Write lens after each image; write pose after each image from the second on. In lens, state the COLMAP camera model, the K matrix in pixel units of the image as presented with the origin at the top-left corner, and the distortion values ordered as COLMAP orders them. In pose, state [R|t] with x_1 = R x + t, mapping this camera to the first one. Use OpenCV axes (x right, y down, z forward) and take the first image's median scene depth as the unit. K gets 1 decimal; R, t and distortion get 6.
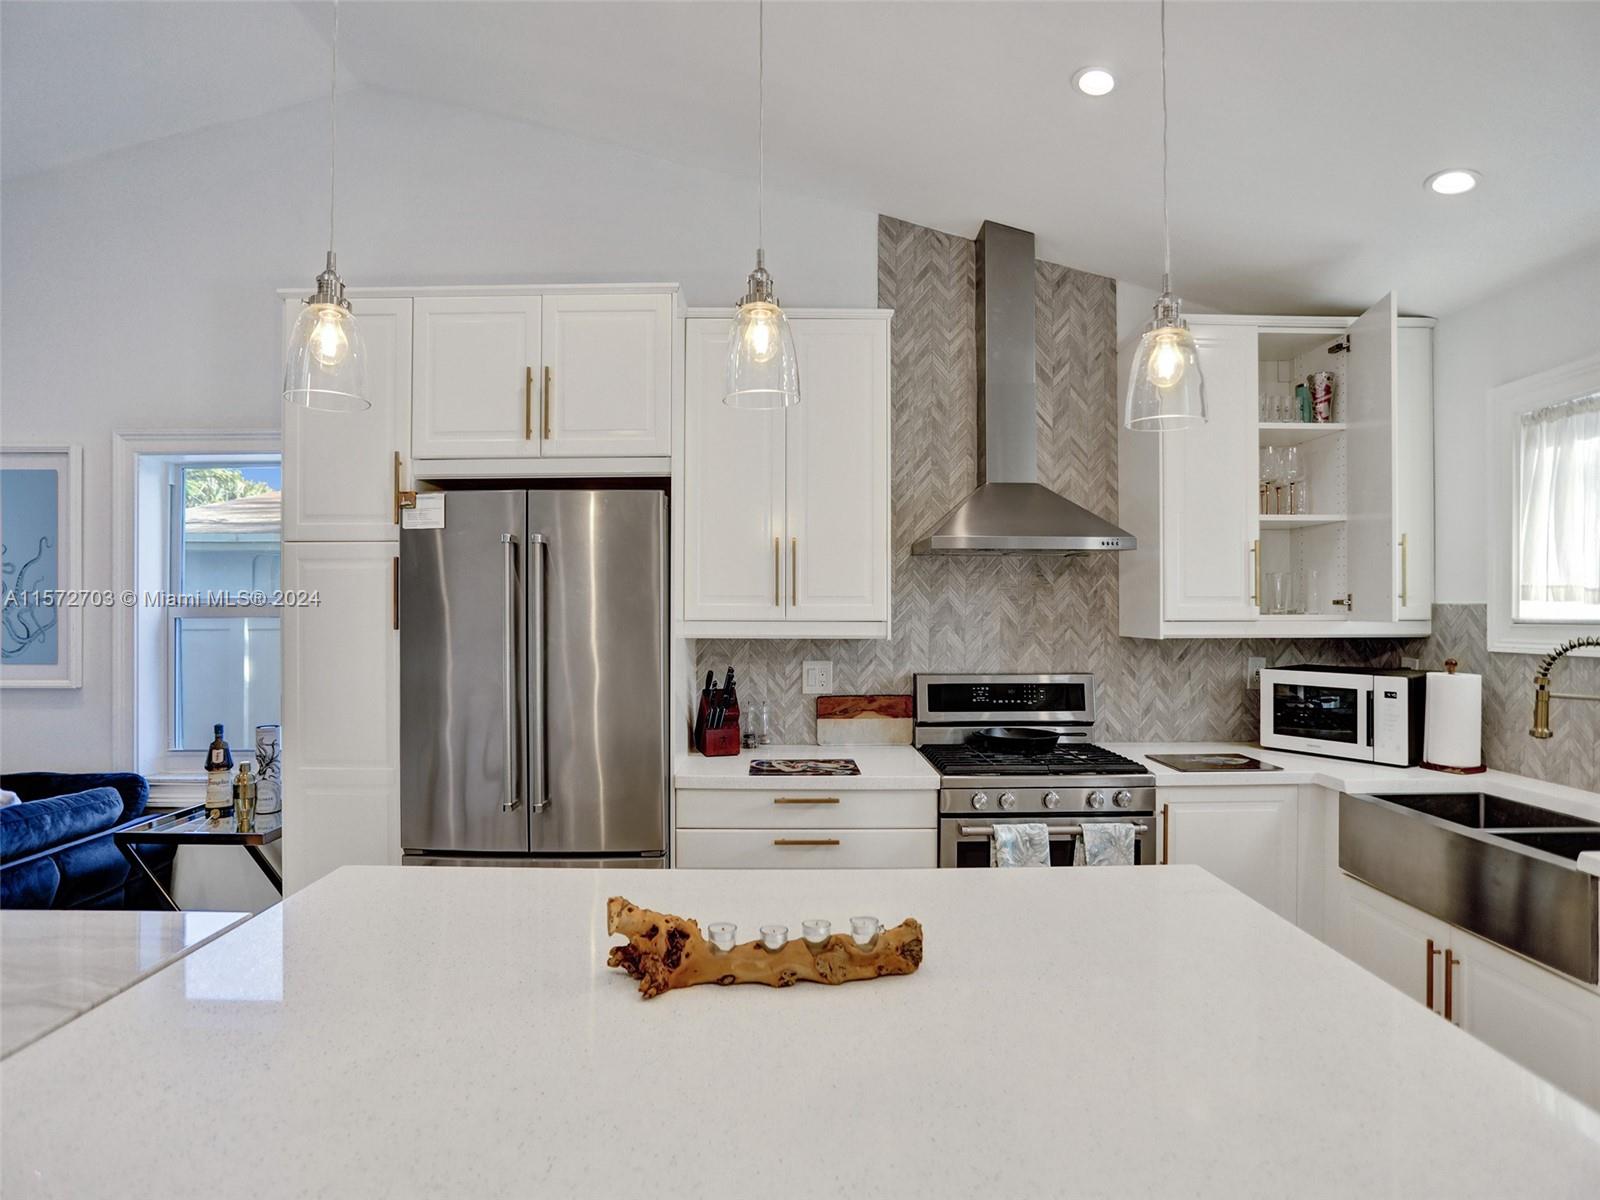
lens RADIAL K [[787.1, 0, 797.4], [0, 787.1, 596.0], [0, 0, 1]] dist [-0.060552, 0.020933]
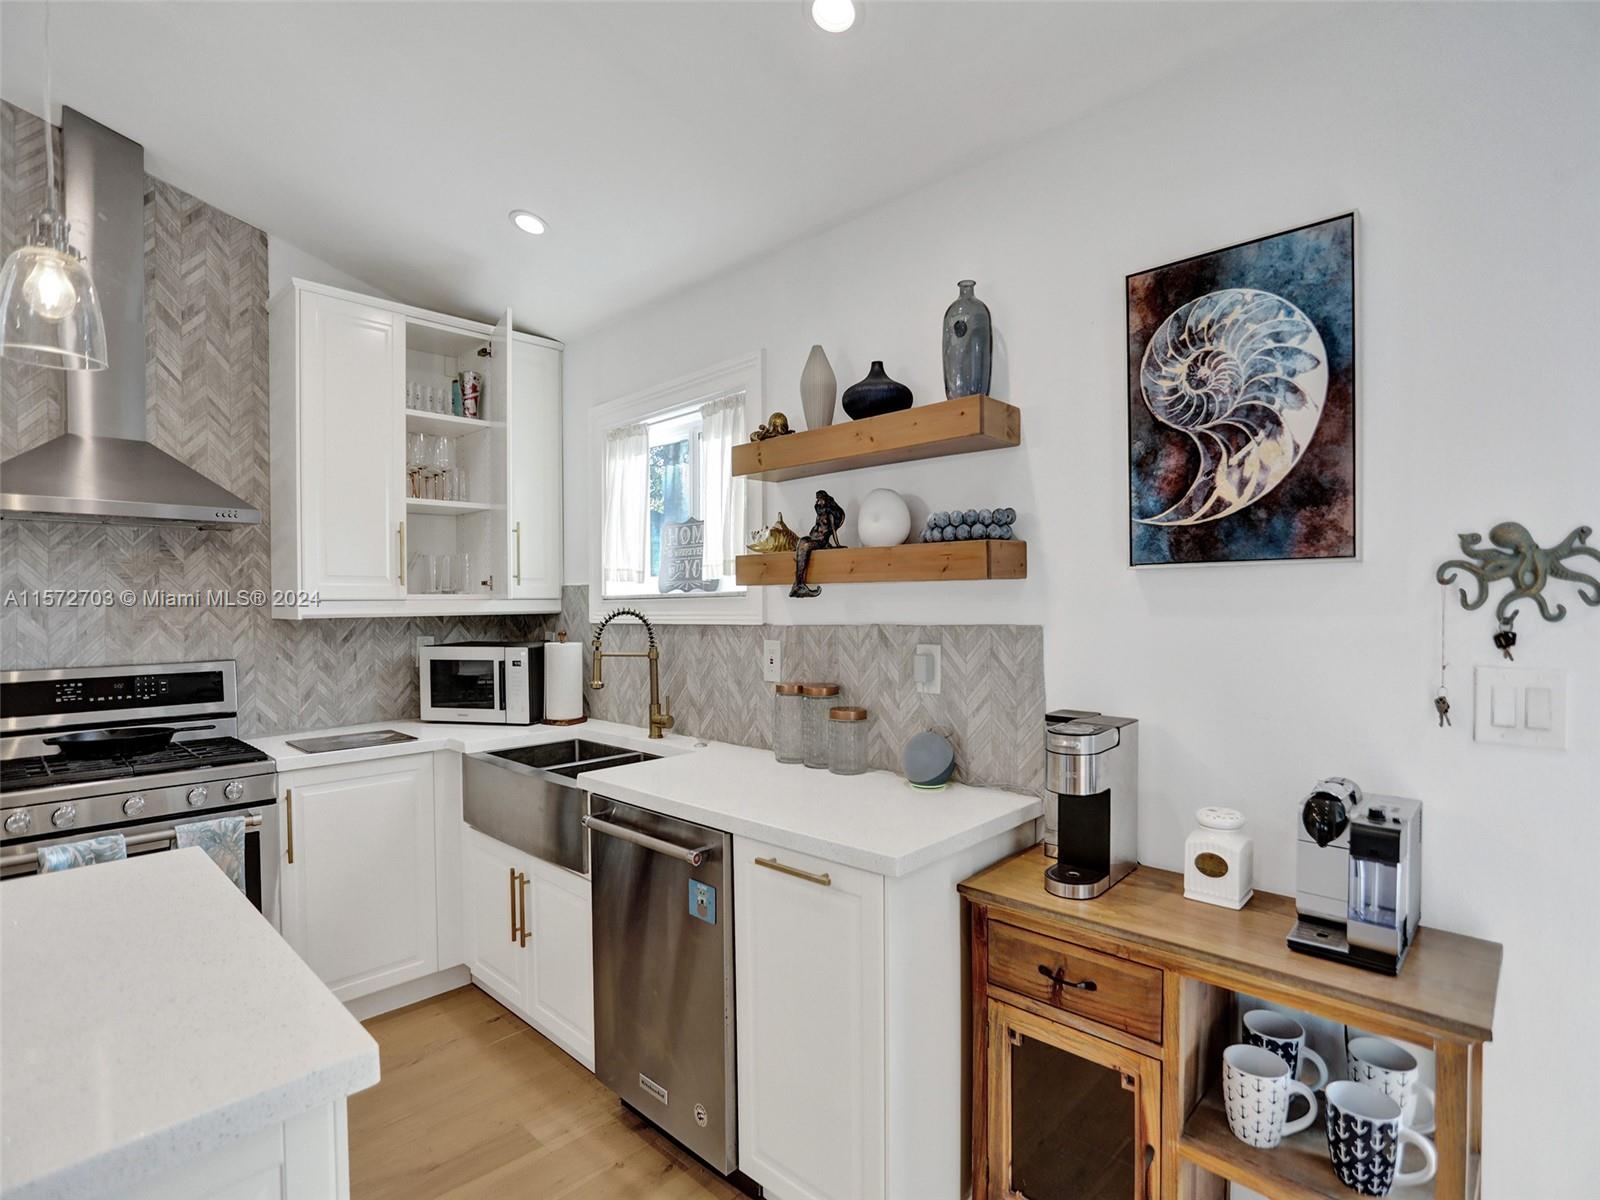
lens RADIAL K [[787.2, 0, 784.5], [0, 787.2, 606.8], [0, 0, 1]] dist [-0.058645, 0.020654]
pose [[0.696835, -0.010837, 0.717150, 0.199228], [-0.004881, 0.999791, 0.019850, 0.017728], [-0.717215, -0.017333, 0.696636, -0.093856]]
